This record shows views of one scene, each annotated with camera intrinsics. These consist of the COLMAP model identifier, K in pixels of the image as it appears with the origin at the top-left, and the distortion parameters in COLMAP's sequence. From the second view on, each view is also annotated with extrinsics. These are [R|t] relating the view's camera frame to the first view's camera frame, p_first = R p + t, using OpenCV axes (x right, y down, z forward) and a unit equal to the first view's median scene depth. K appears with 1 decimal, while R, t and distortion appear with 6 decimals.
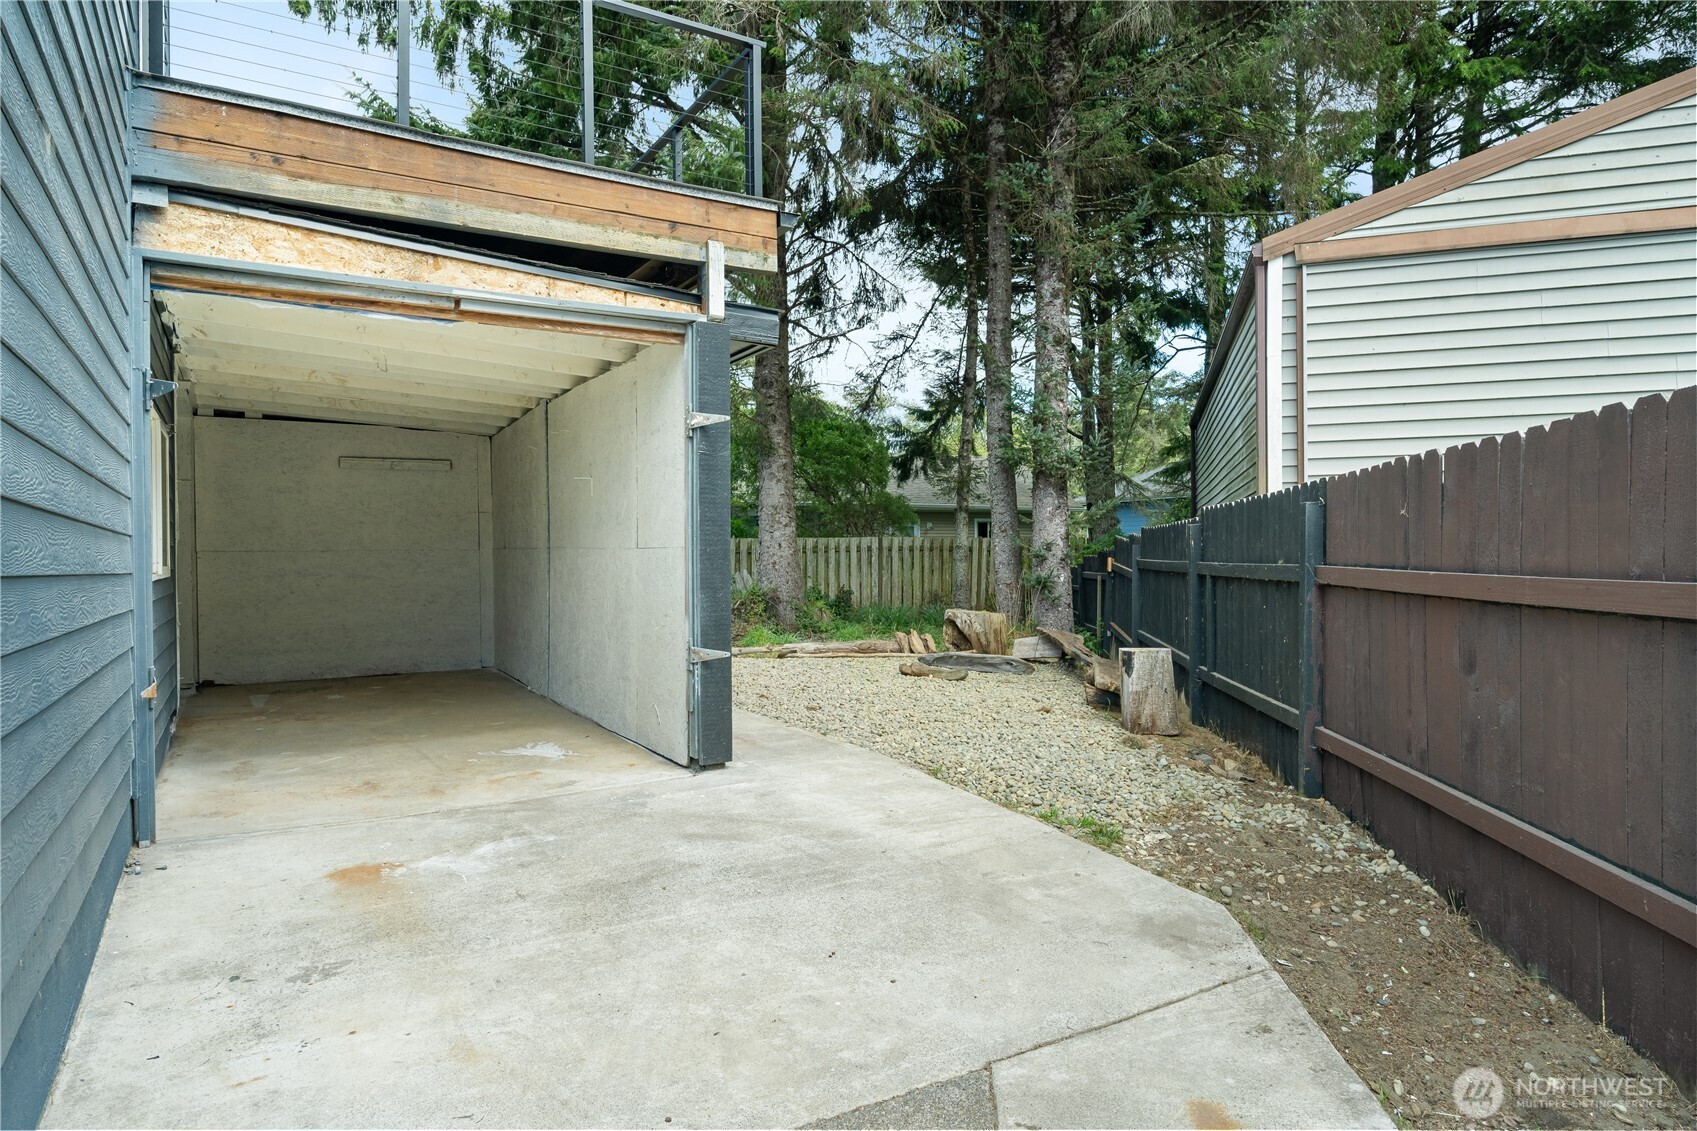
lens RADIAL K [[1008.2, 0, 848.5], [0, 1008.2, 565.5], [0, 0, 1]] dist [0.001101, 0.000138]
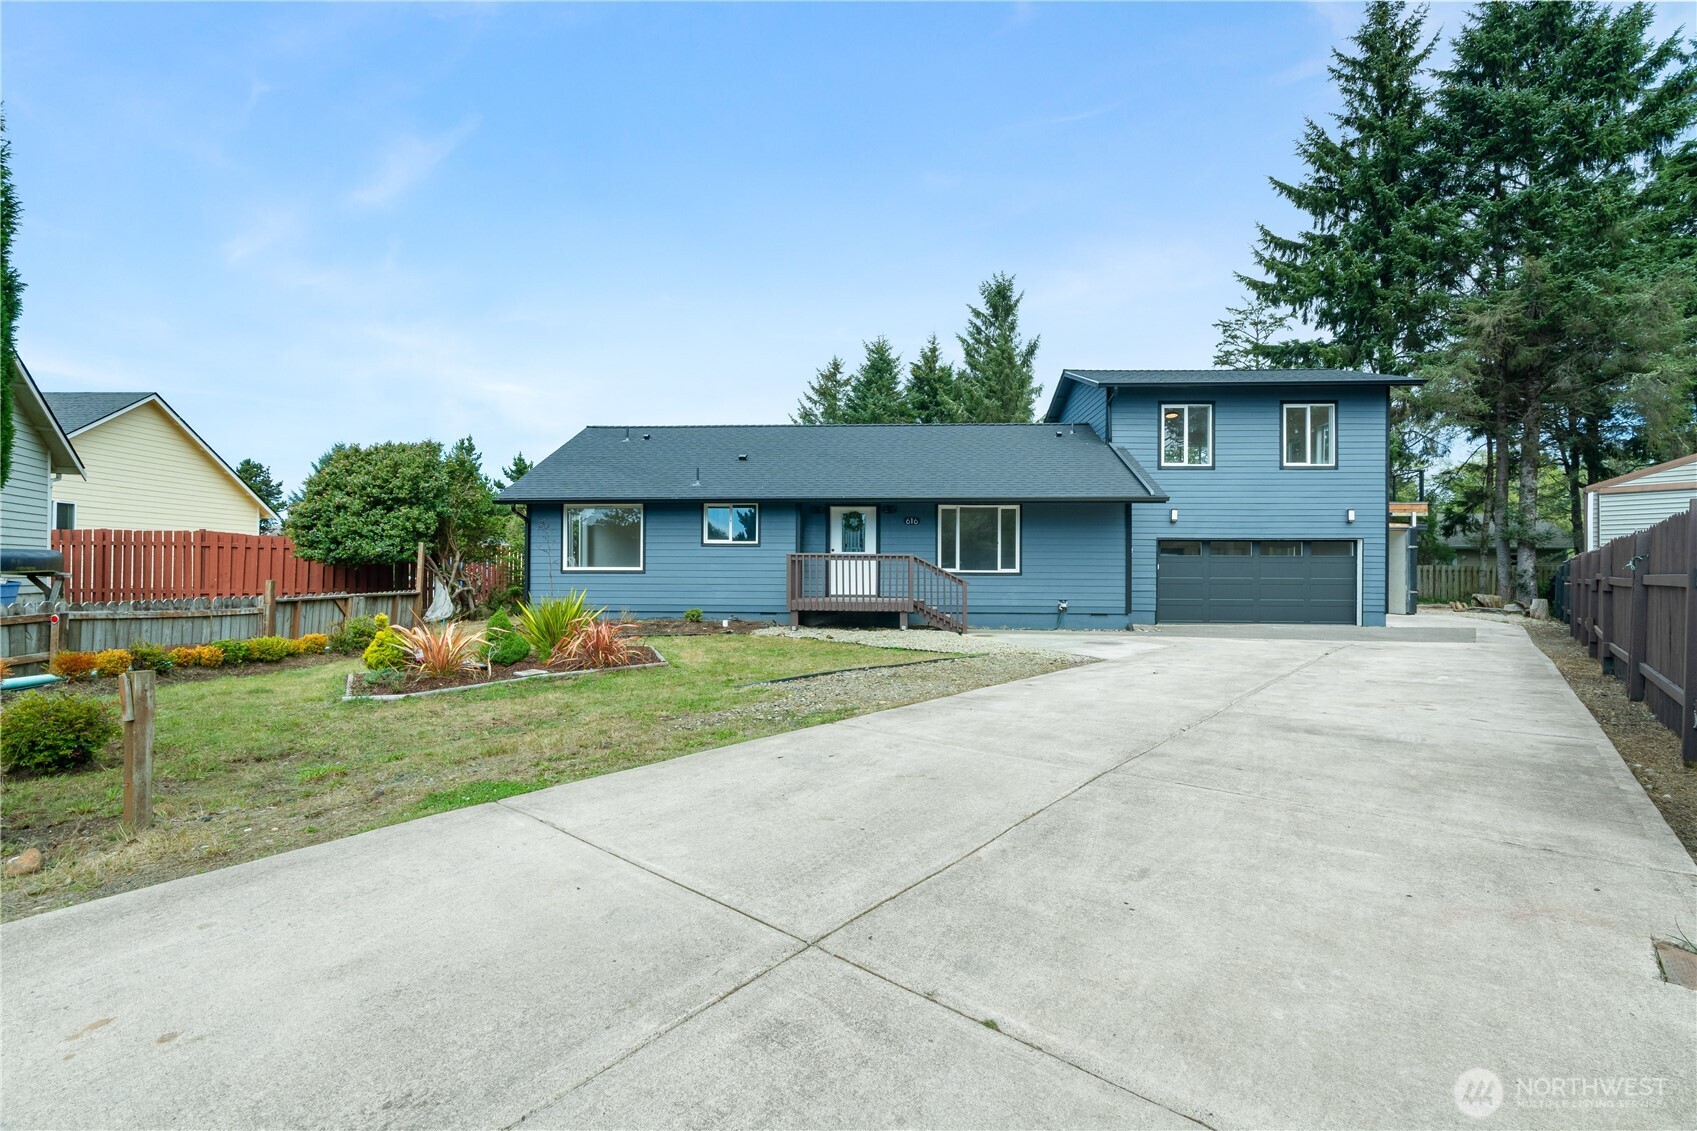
lens RADIAL K [[753.5, 0, 848.5], [0, 753.5, 565.5], [0, 0, 1]] dist [-0.003498, -0.001042]
pose [[0.823739, 0.006484, -0.566932, -0.097119], [-0.016692, 0.999778, -0.012819, 0.013928], [0.566723, 0.020023, 0.823665, -1.106323]]
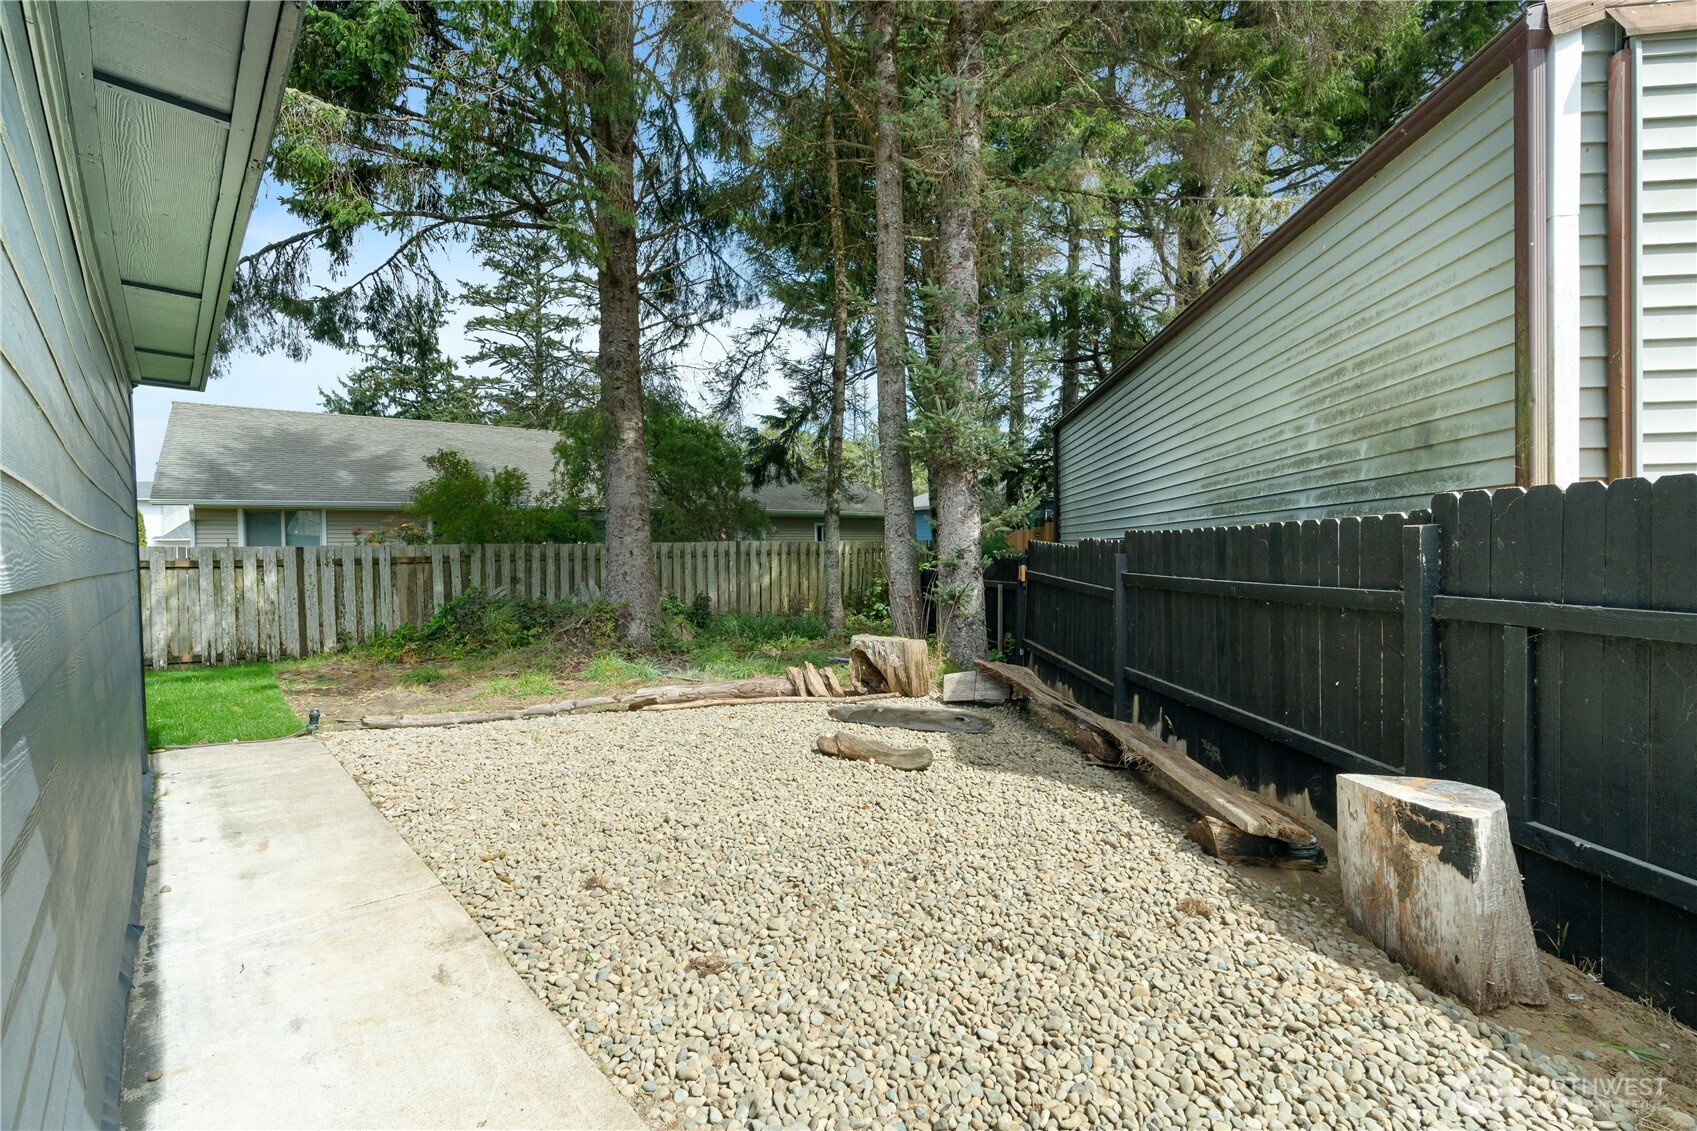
lens RADIAL K [[753.5, 0, 848.5], [0, 753.5, 565.5], [0, 0, 1]] dist [-0.003498, -0.001042]
pose [[0.978377, -0.011677, 0.206498, -0.016899], [0.010138, 0.999912, 0.008507, -0.010921], [-0.206580, -0.006230, 0.978410, 0.285774]]
